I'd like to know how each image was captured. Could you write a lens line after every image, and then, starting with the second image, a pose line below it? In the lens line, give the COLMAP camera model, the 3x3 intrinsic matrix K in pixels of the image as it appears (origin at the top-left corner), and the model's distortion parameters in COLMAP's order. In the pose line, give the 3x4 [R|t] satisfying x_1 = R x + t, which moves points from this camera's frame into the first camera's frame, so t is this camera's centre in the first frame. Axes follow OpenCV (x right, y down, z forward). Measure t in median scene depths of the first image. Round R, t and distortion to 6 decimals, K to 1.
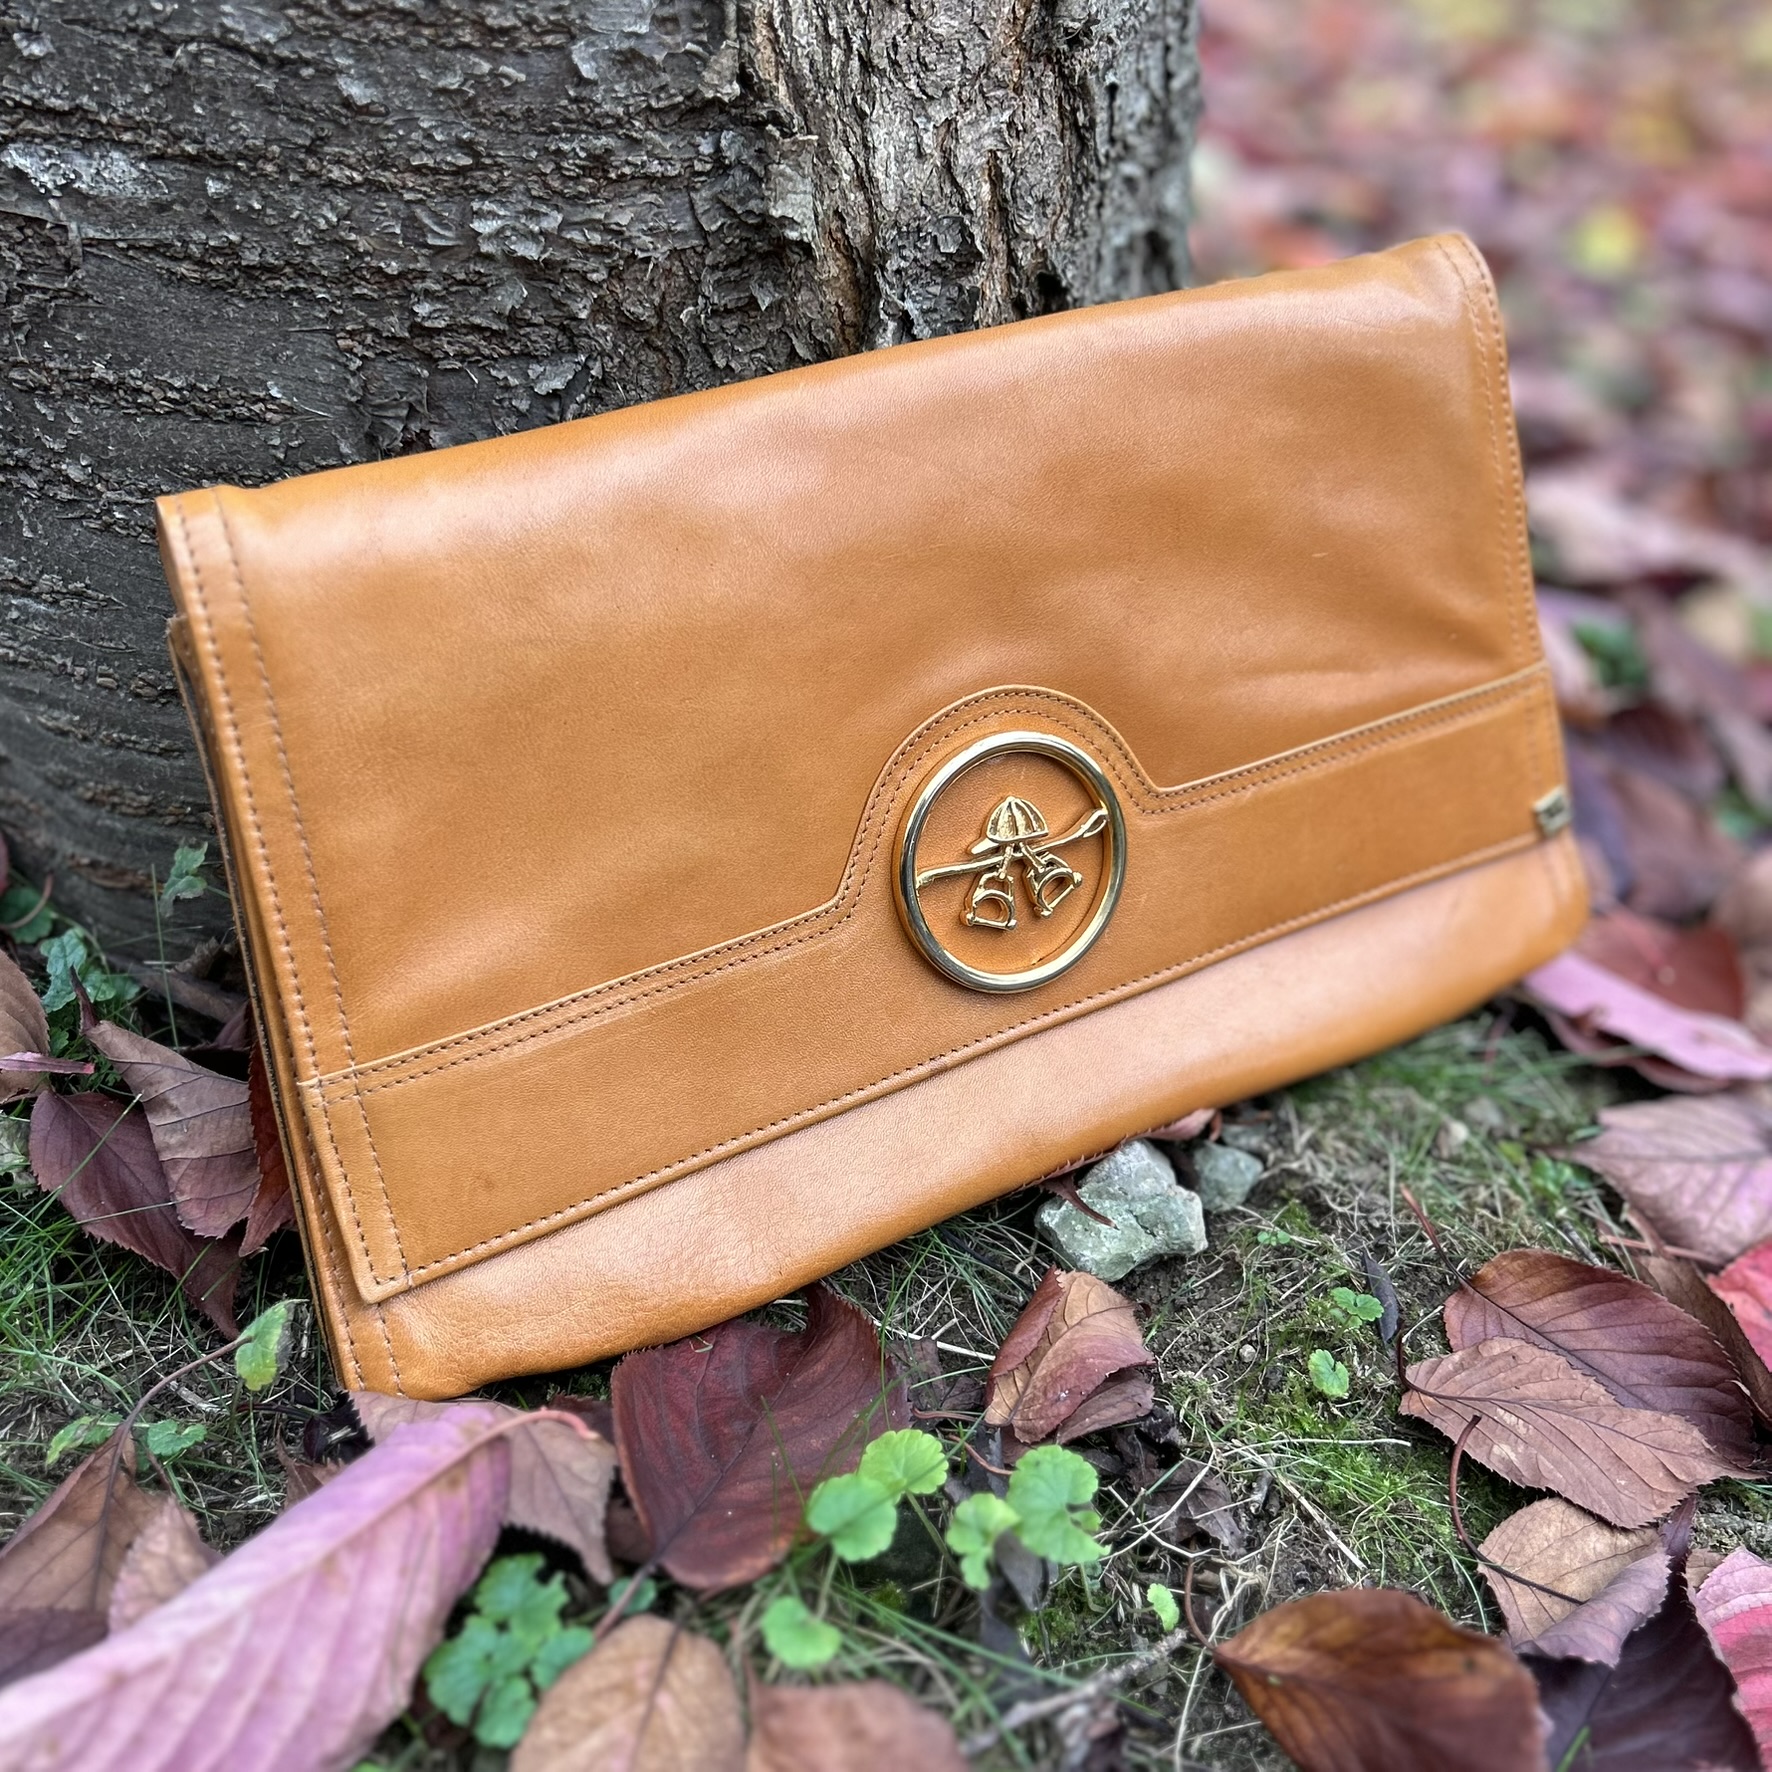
lens RADIAL K [[2010.6, 0, 922.1], [0, 2010.6, 943.3], [0, 0, 1]] dist [0.109099, -0.248826]
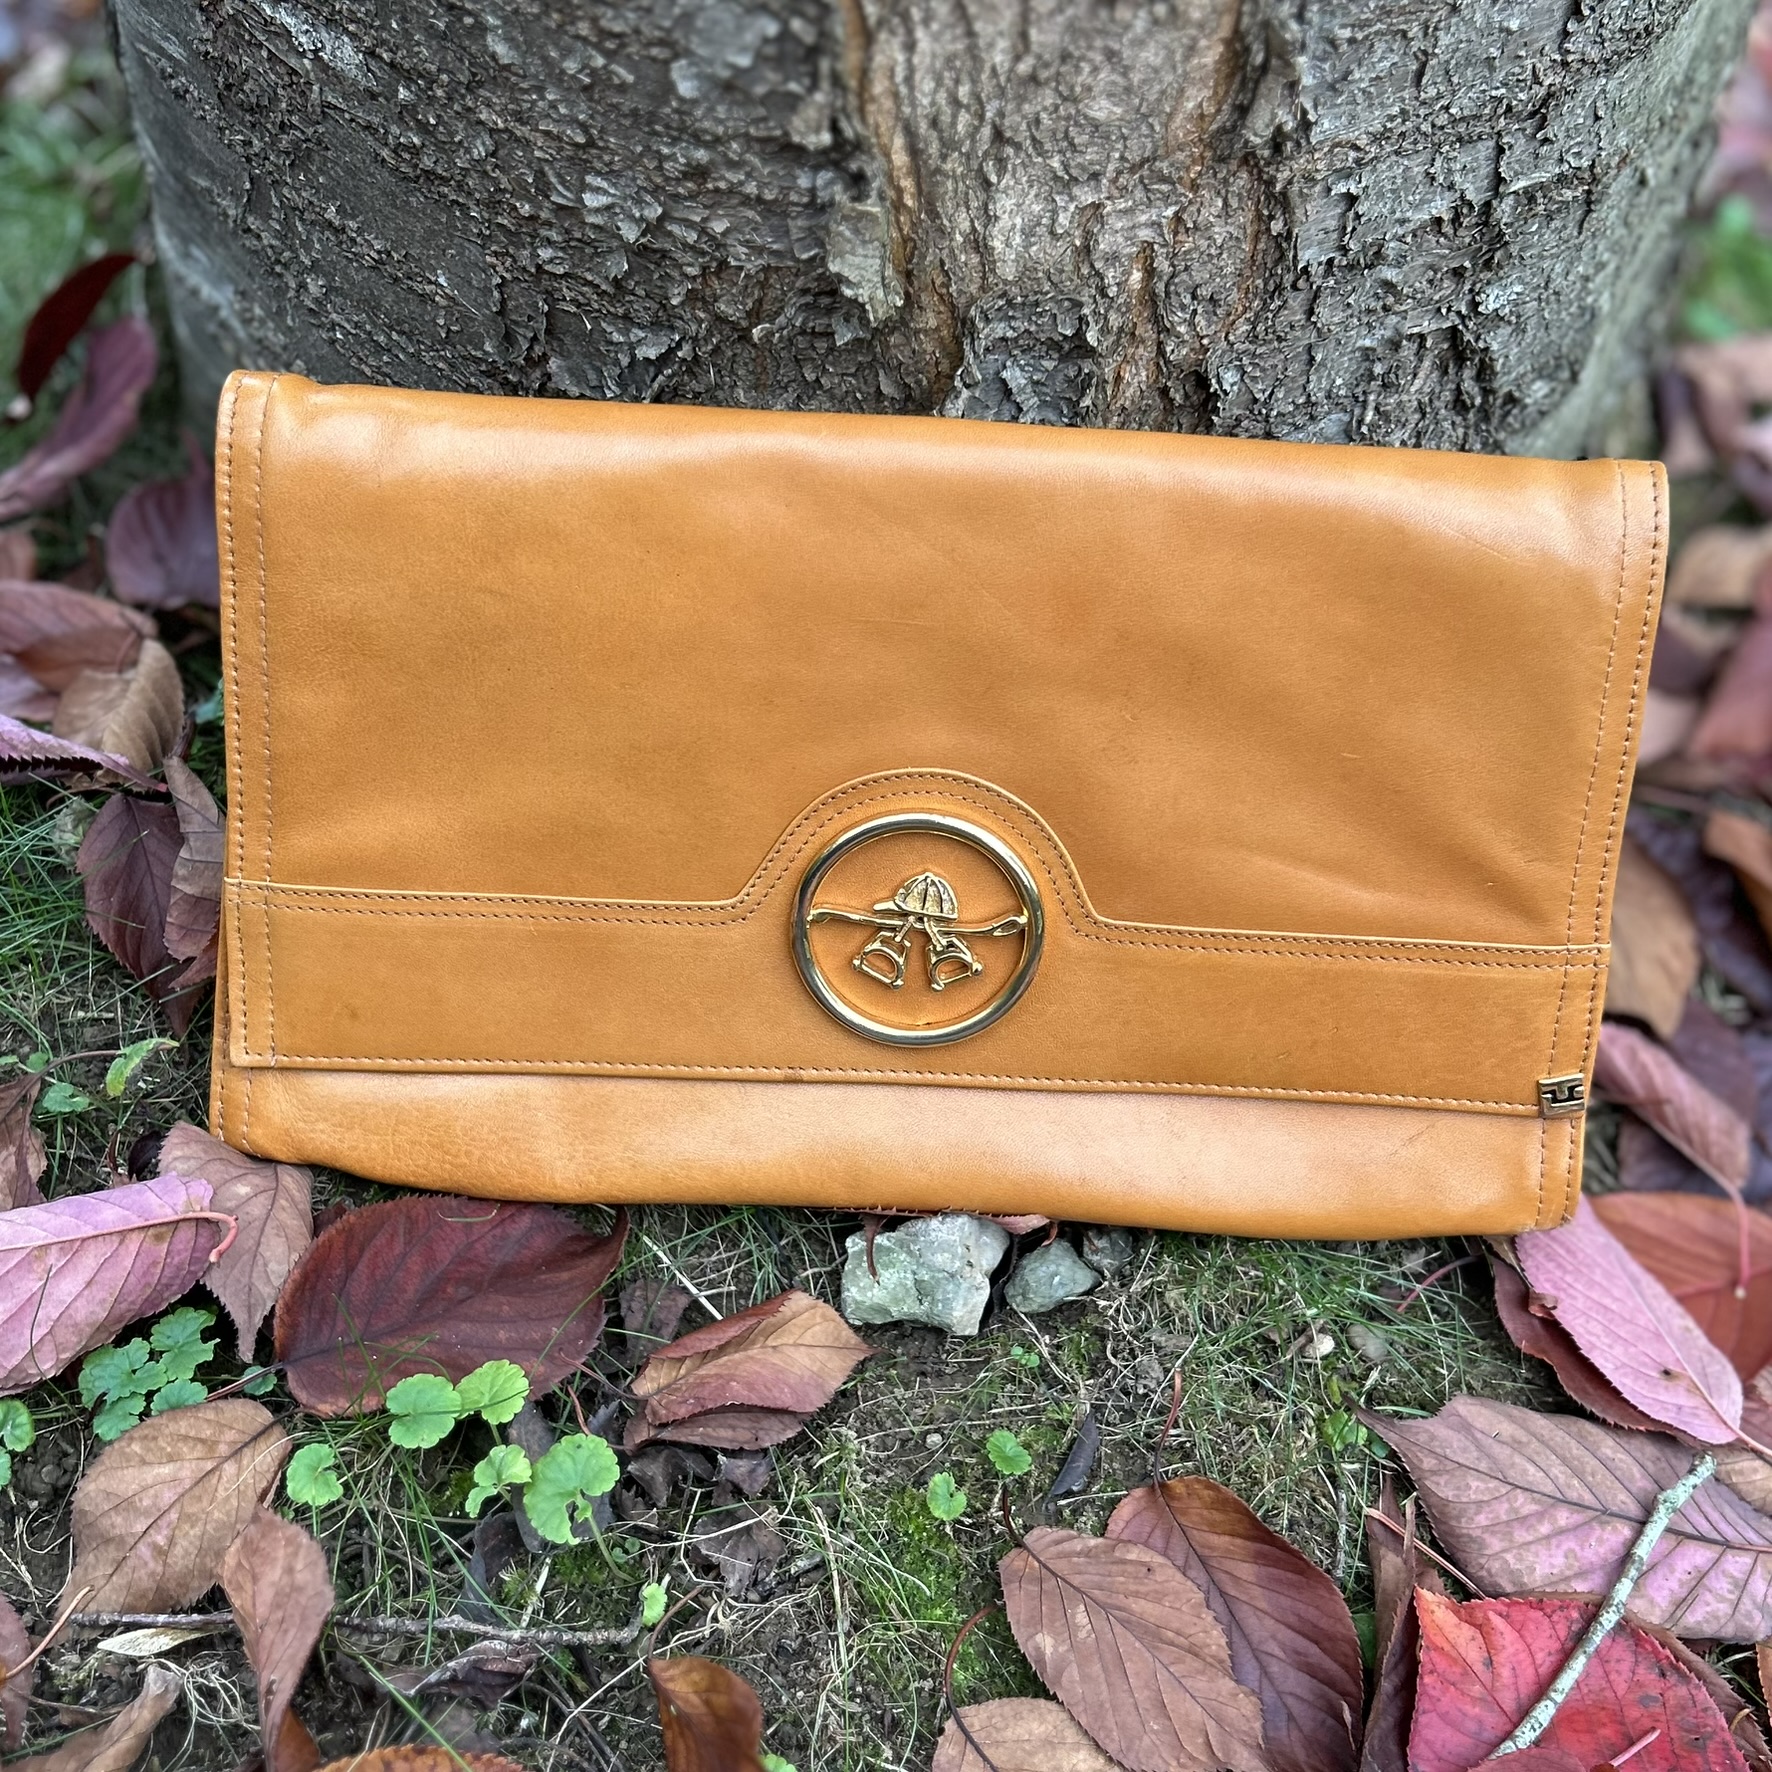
lens RADIAL K [[2036.2, 0, 887.8], [0, 2036.2, 1043.8], [0, 0, 1]] dist [0.100412, -0.219931]
pose [[0.850499, 0.419566, -0.317200, 0.415885], [-0.351848, 0.902102, 0.249829, -0.260742], [0.390967, -0.100873, 0.914860, 0.028450]]
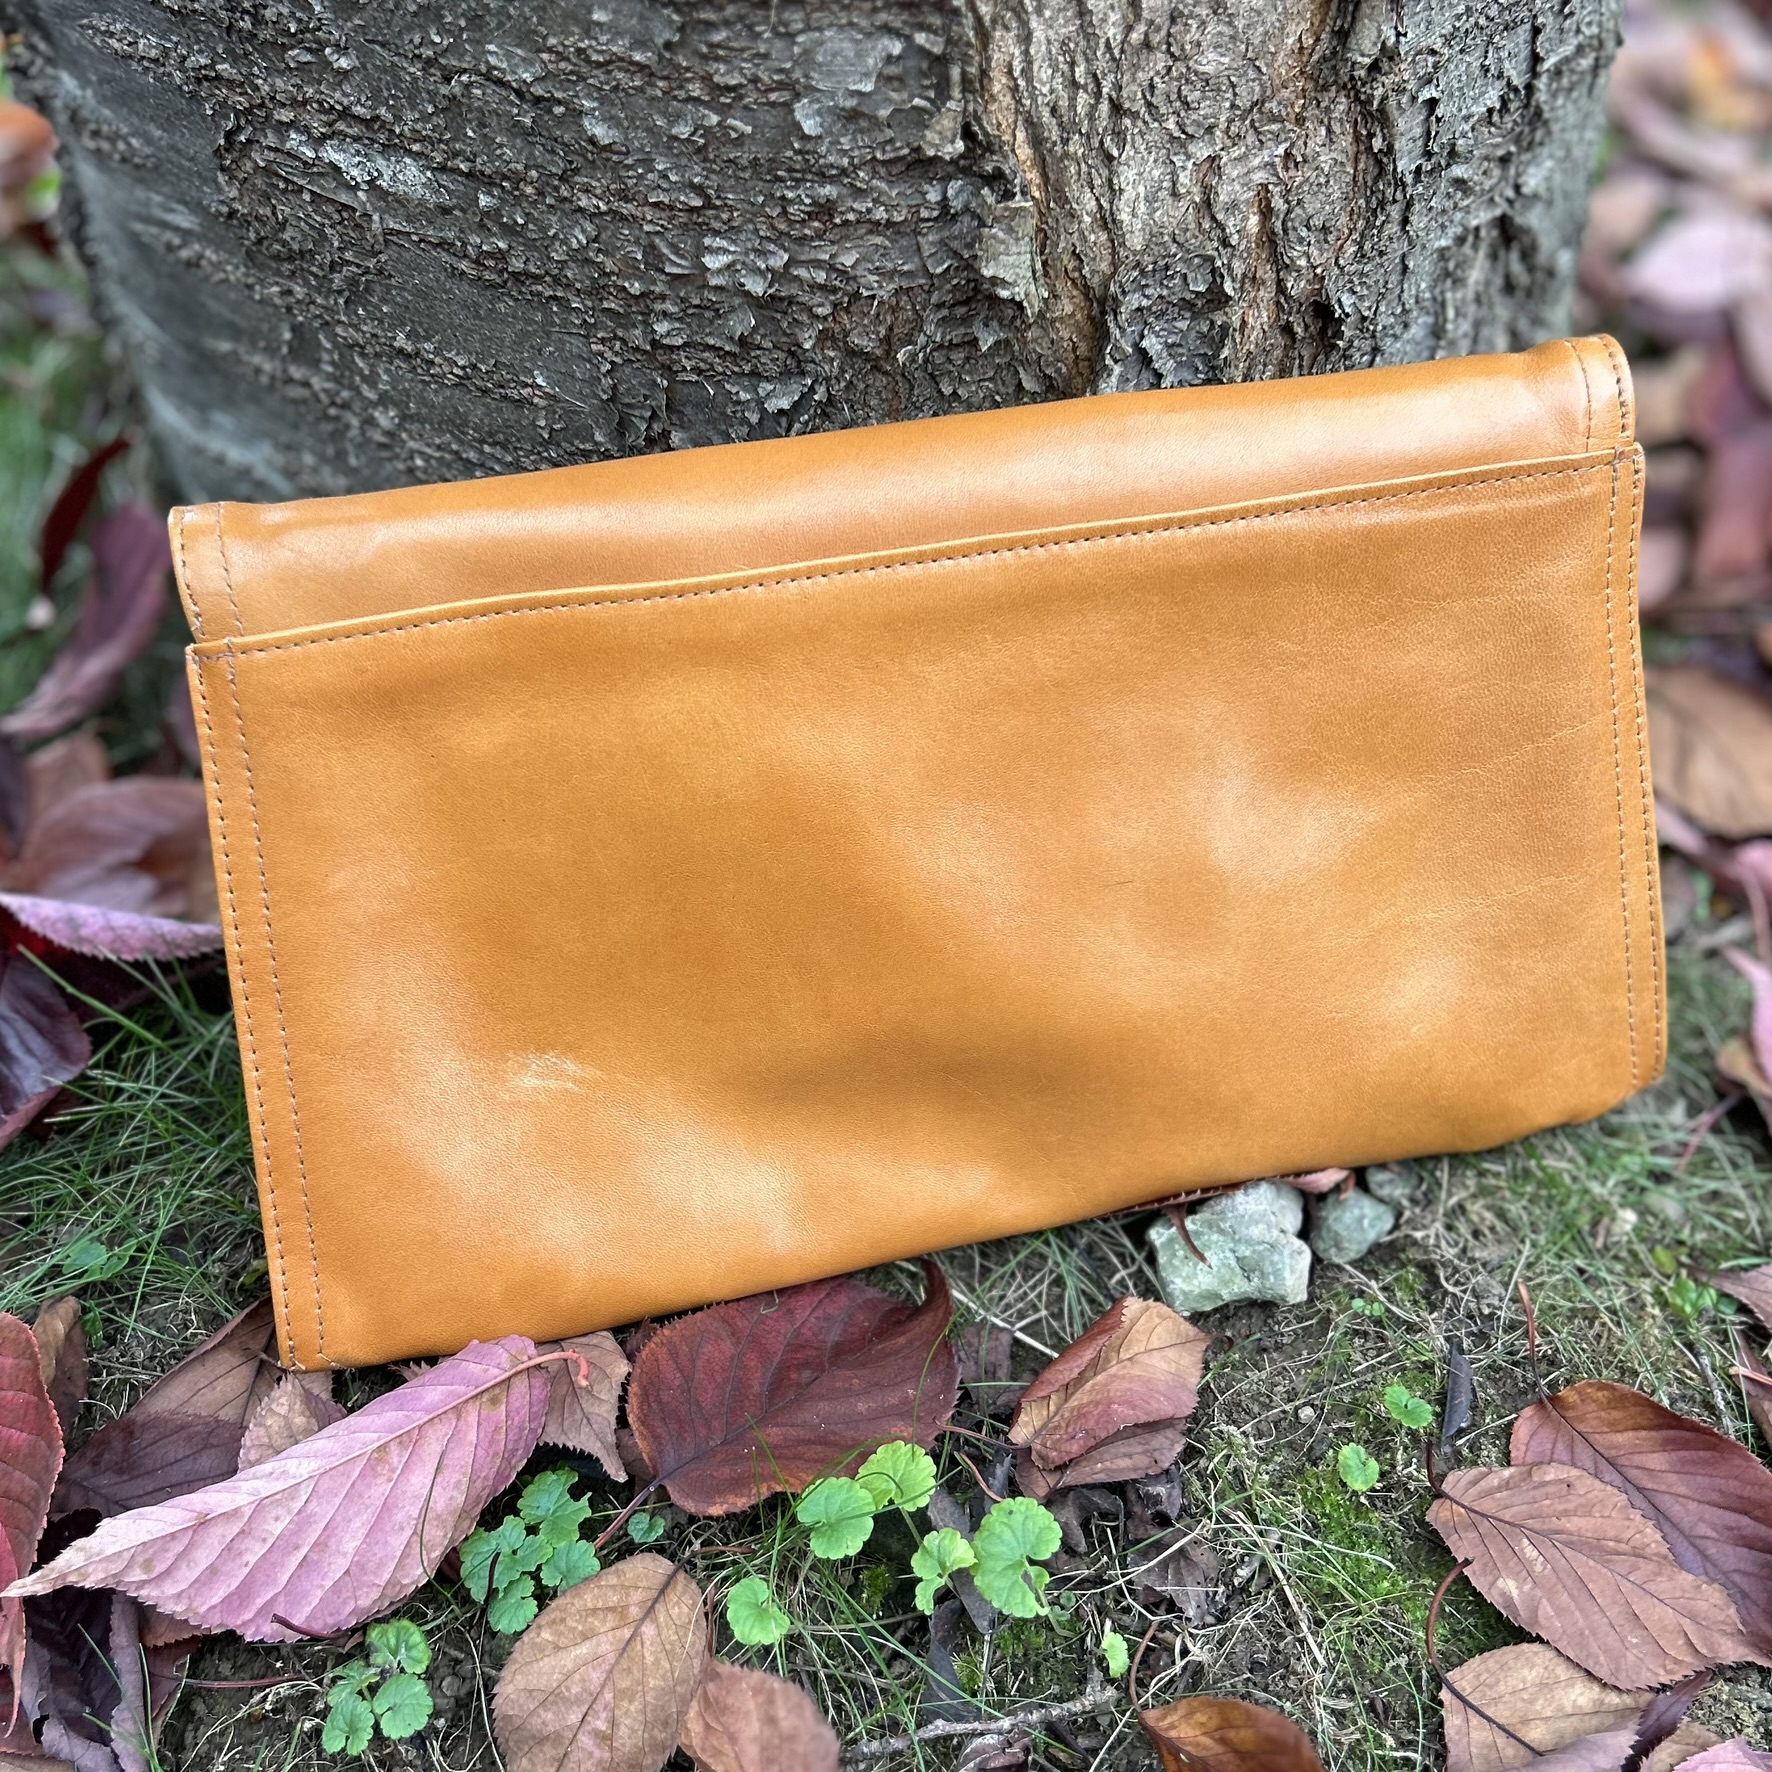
lens RADIAL K [[1974.9, 0, 887.3], [0, 1974.9, 961.5], [0, 0, 1]] dist [0.073077, -0.143517]
pose [[0.946713, 0.188017, -0.261505, 0.190194], [-0.139685, 0.971277, 0.192637, -0.199977], [0.290213, -0.145844, 0.945783, 0.009003]]
